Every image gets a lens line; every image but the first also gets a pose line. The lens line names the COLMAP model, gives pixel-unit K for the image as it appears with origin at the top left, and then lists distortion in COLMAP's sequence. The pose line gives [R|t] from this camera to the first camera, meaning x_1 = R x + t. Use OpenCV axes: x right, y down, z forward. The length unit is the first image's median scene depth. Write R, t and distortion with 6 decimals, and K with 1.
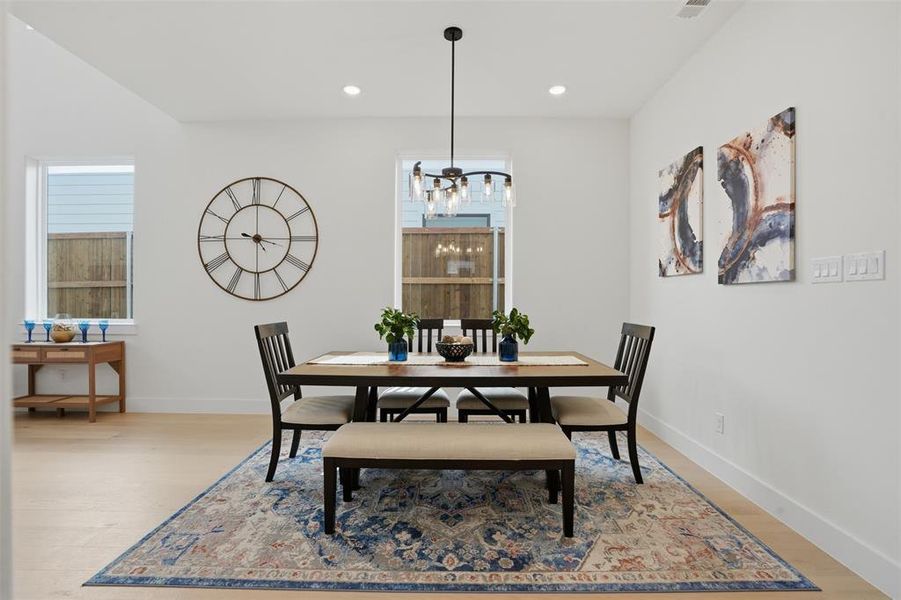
lens RADIAL K [[417.1, 0, 453.2], [0, 417.1, 299.5], [0, 0, 1]] dist [-0.066748, 0.026620]
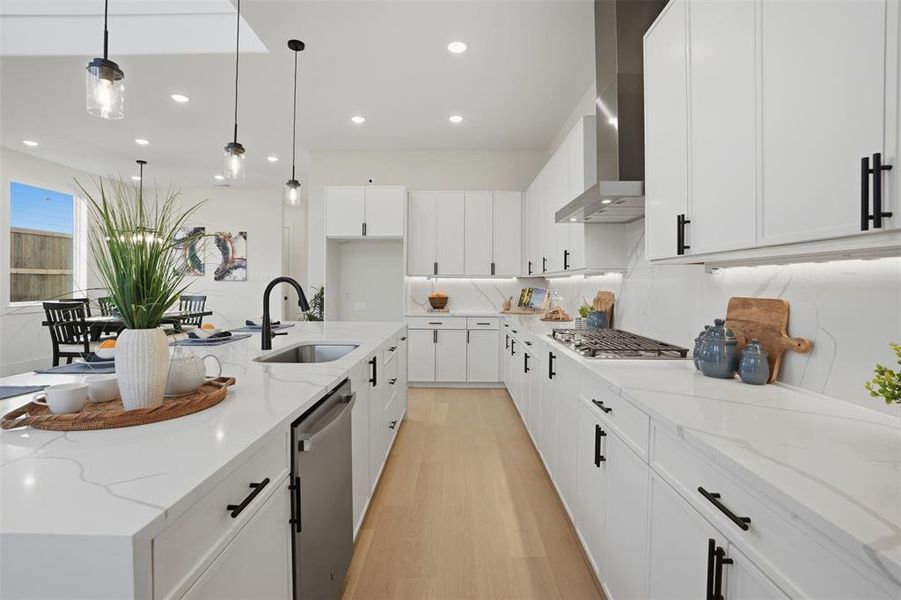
lens RADIAL K [[430.6, 0, 452.9], [0, 430.6, 283.4], [0, 0, 1]] dist [-0.067617, 0.030483]
pose [[0.015991, -0.004766, 0.999861, -2.300049], [-0.001865, 0.999987, 0.004797, -0.033833], [-0.999870, -0.001941, 0.015982, -0.714931]]
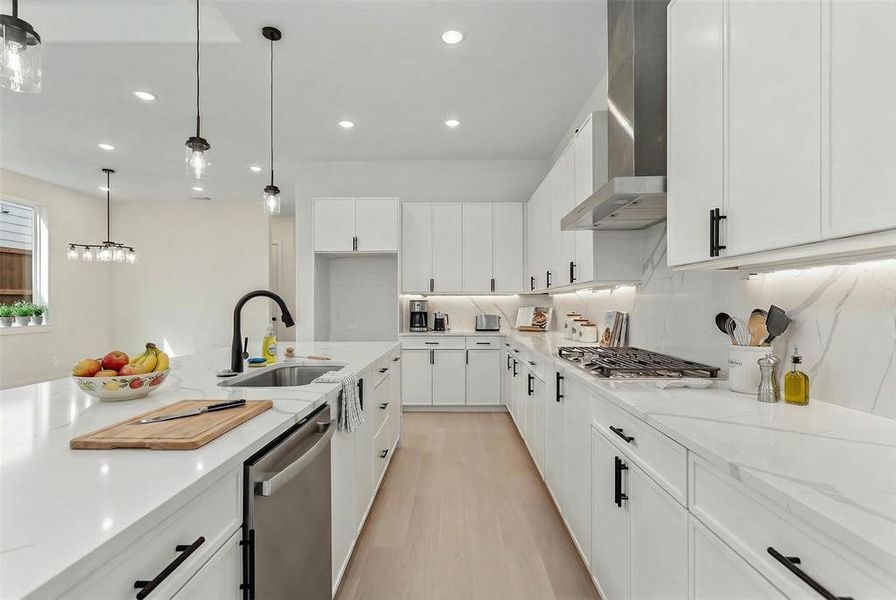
lens RADIAL K [[441.4, 0, 449.9], [0, 441.4, 306.1], [0, 0, 1]] dist [-0.000546, -0.000628]
pose [[0.020894, -0.009479, 0.999737, -2.229852], [0.007025, 0.999932, 0.009334, -0.018892], [-0.999757, 0.006828, 0.020959, -0.720725]]
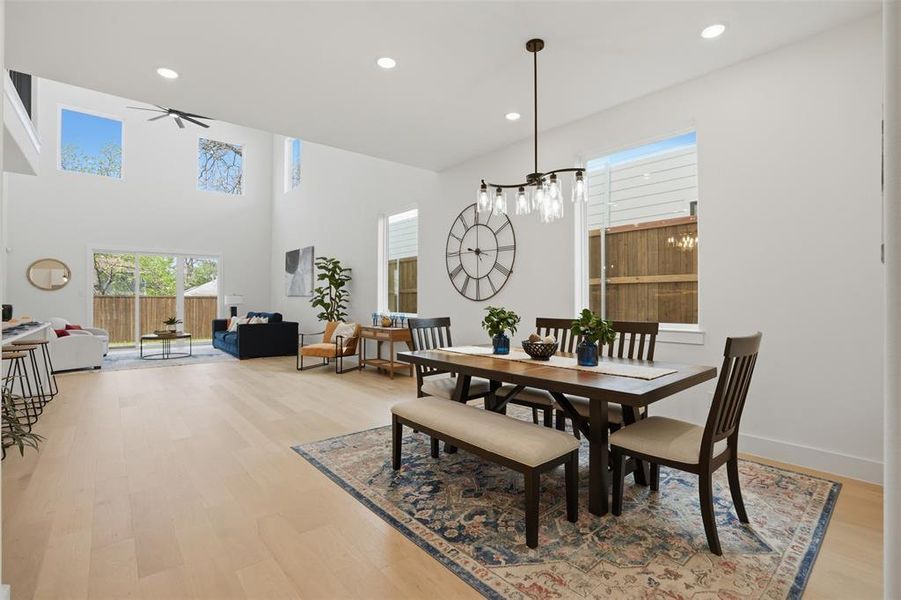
lens RADIAL K [[417.1, 0, 453.2], [0, 417.1, 299.5], [0, 0, 1]] dist [-0.066748, 0.026620]
pose [[0.654537, -0.003434, -0.756022, 0.678572], [0.001803, 0.999994, -0.002981, 0.001914], [0.756028, 0.000588, 0.654539, 0.178645]]
